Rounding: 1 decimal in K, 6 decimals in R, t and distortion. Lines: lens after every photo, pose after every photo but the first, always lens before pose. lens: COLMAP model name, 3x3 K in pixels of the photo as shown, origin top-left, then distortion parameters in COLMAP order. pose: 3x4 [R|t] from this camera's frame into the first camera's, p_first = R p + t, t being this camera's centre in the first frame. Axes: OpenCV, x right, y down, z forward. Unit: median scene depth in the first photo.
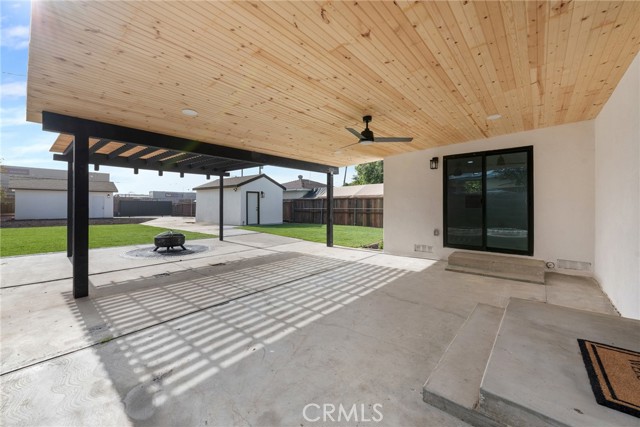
lens RADIAL K [[252.0, 0, 321.5], [0, 252.0, 207.6], [0, 0, 1]] dist [0.000189, 0.000188]
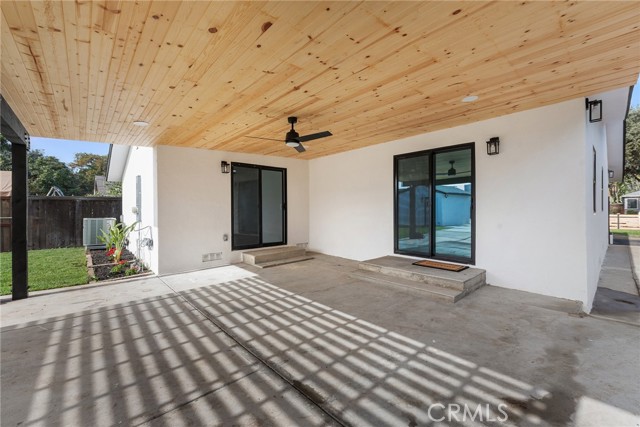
lens RADIAL K [[263.2, 0, 320.0], [0, 263.2, 213.5], [0, 0, 1]] dist [0.001345, 0.000102]
pose [[0.132361, -0.018760, 0.991024, -0.614219], [0.016237, 0.999728, 0.016756, -0.008483], [-0.991069, 0.013874, 0.132630, 0.588164]]
